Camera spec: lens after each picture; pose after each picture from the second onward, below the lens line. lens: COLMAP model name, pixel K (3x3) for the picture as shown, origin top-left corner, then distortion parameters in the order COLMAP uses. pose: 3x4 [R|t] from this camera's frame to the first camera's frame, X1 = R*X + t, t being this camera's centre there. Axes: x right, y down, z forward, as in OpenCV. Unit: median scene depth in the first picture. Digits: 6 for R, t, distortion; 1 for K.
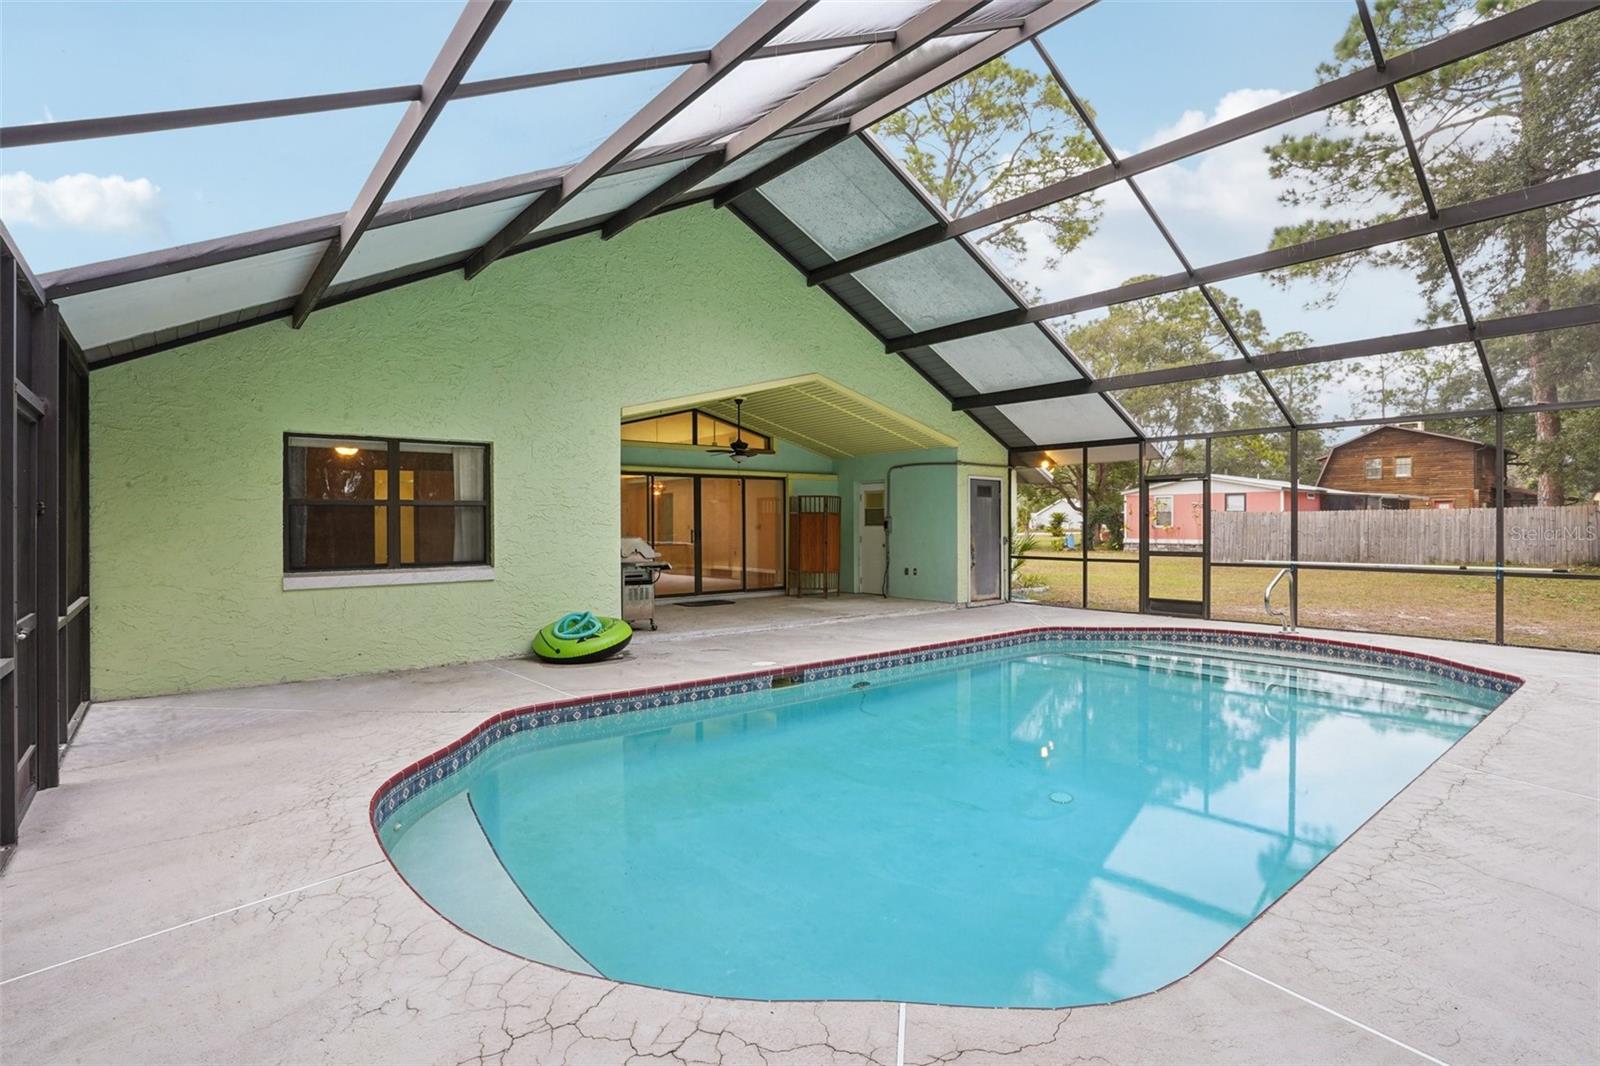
lens RADIAL K [[796.3, 0, 783.1], [0, 796.3, 532.1], [0, 0, 1]] dist [-0.089788, 0.037651]
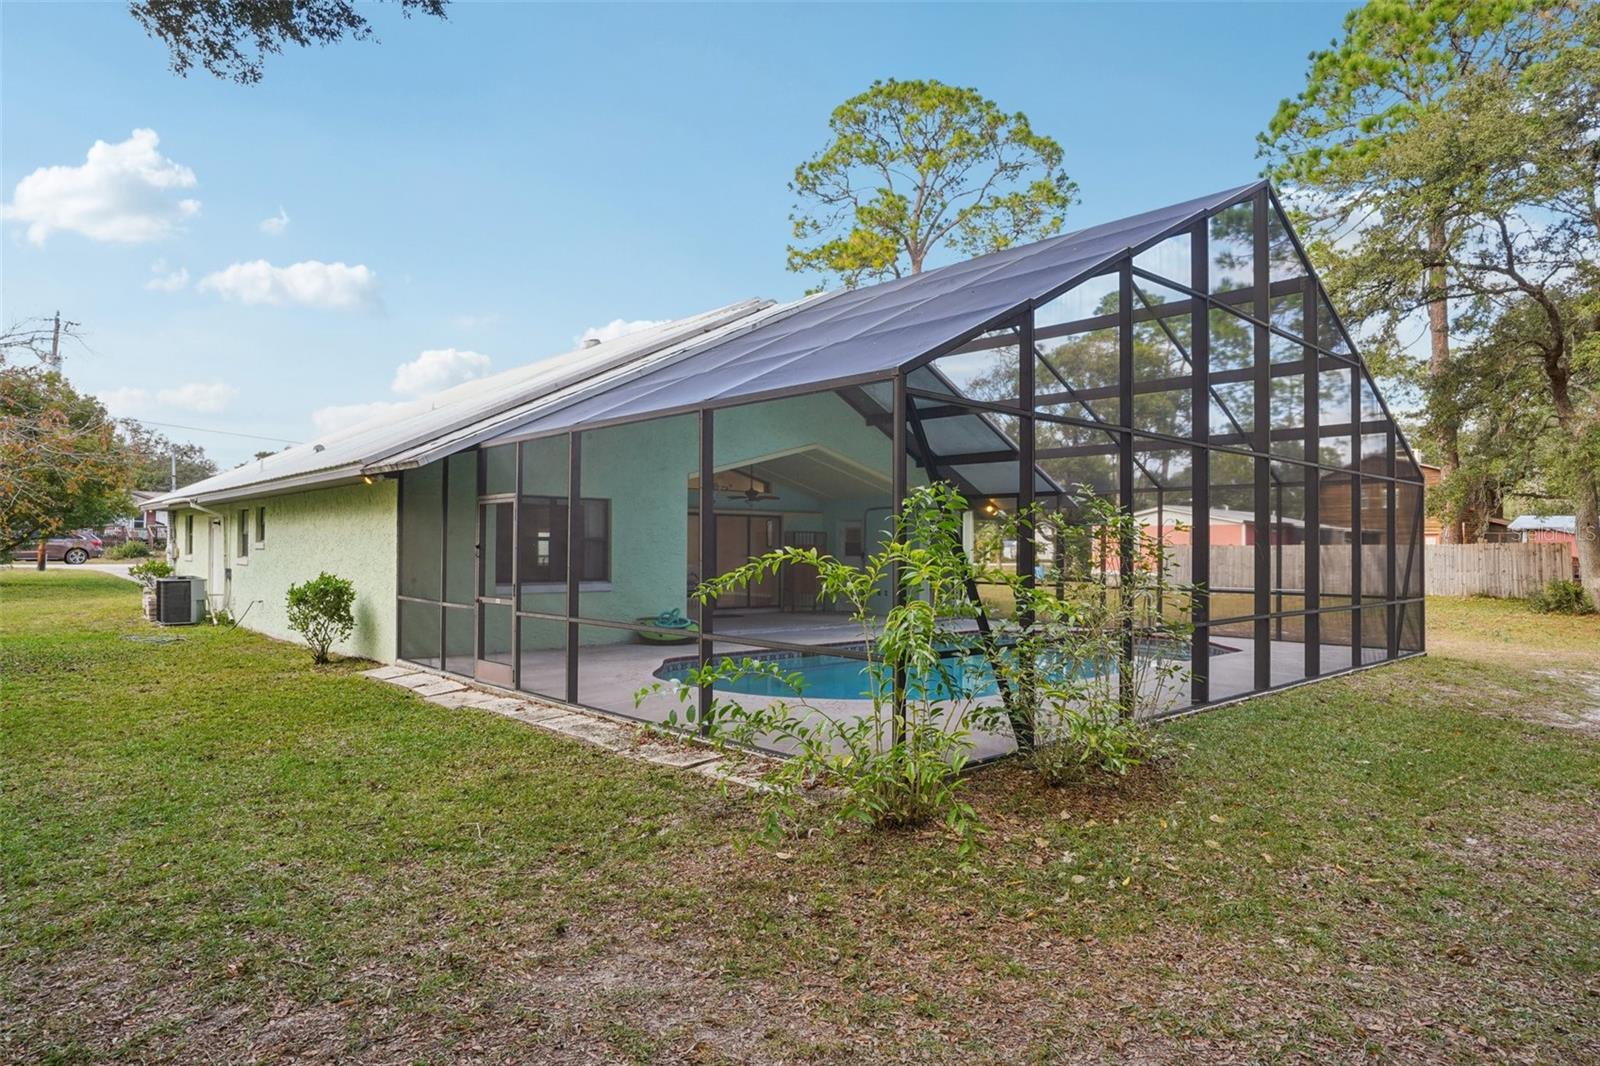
lens RADIAL K [[992.0, 0, 800.0], [0, 992.0, 533.0], [0, 0, 1]] dist [-0.000472, -0.000010]
pose [[0.996092, 0.010303, 0.087723, -0.161830], [-0.007744, 0.999536, -0.029461, 0.003461], [-0.087986, 0.028667, 0.995709, -0.825629]]
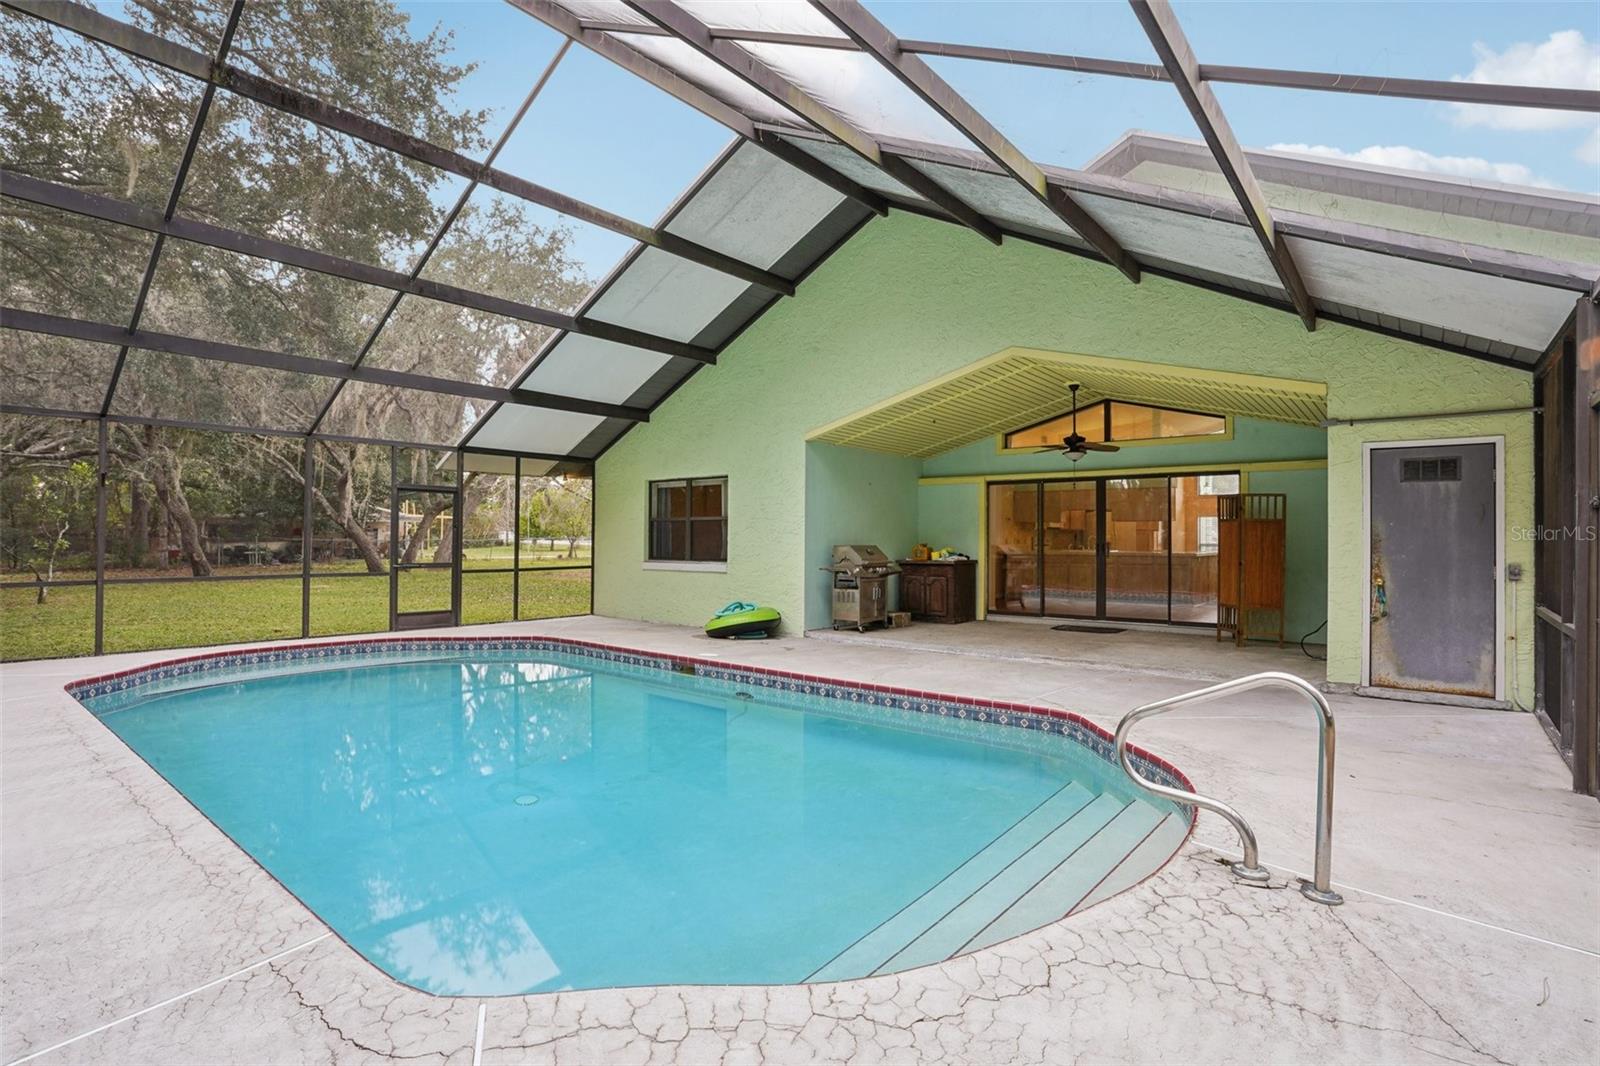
lens RADIAL K [[796.3, 0, 783.1], [0, 796.3, 532.1], [0, 0, 1]] dist [-0.089788, 0.037651]
pose [[0.180734, -0.004015, -0.983524, 0.952730], [-0.018784, 0.999795, -0.007534, -0.002694], [0.983353, 0.019836, 0.180622, 0.769707]]
